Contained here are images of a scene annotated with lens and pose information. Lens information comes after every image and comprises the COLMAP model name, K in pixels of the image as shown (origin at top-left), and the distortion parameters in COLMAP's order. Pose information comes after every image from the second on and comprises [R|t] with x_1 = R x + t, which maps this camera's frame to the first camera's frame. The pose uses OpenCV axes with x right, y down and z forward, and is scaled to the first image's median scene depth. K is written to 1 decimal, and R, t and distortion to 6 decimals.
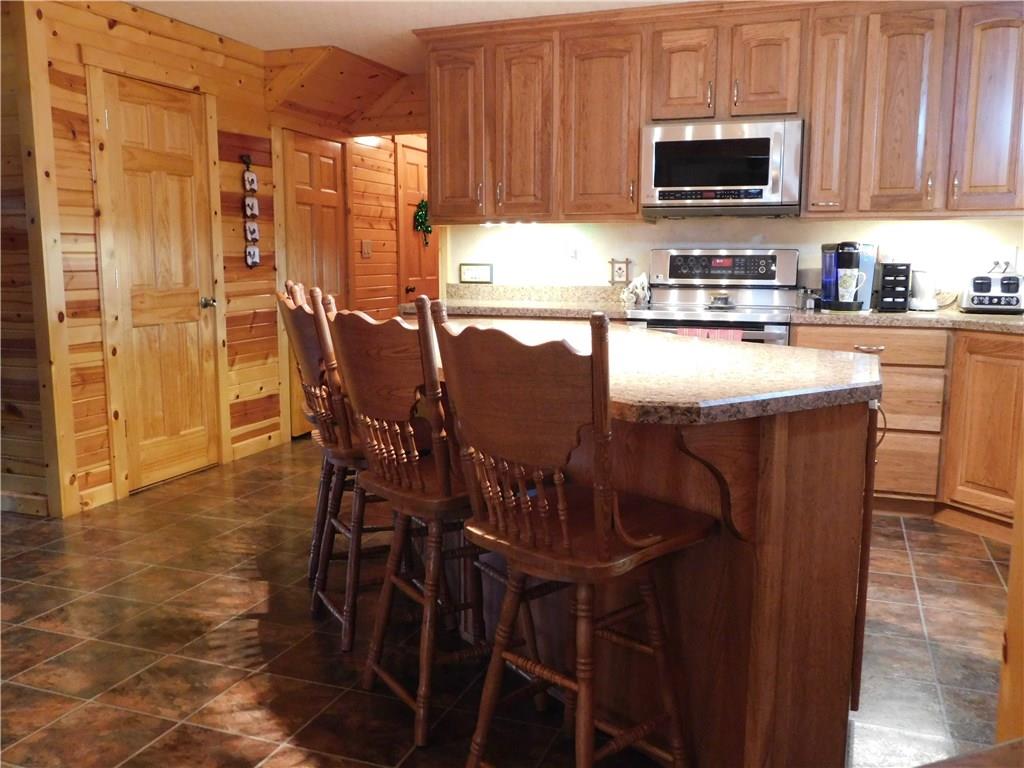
lens RADIAL K [[895.4, 0, 513.6], [0, 895.4, 384.7], [0, 0, 1]] dist [0.005038, -0.002362]
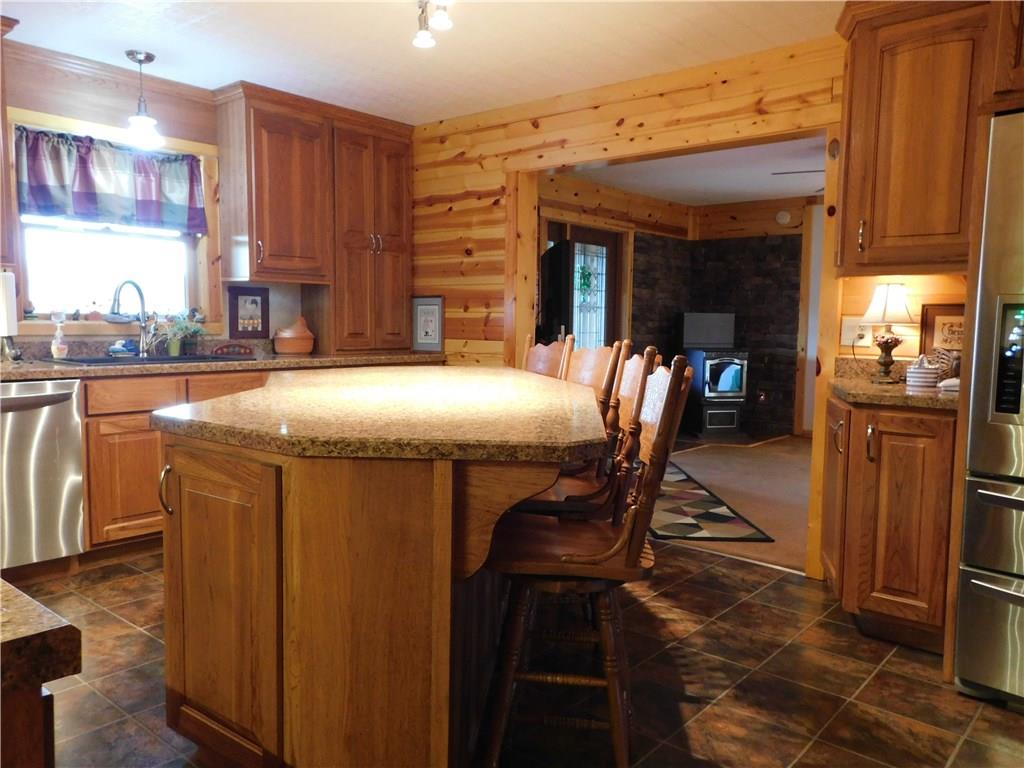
lens RADIAL K [[784.4, 0, 503.9], [0, 784.4, 385.2], [0, 0, 1]] dist [0.001486, 0.028141]
pose [[-0.935259, -0.047452, 0.350770, -0.361059], [0.034652, 0.973939, 0.224146, -0.239672], [-0.352264, 0.221789, -0.909241, 1.664664]]
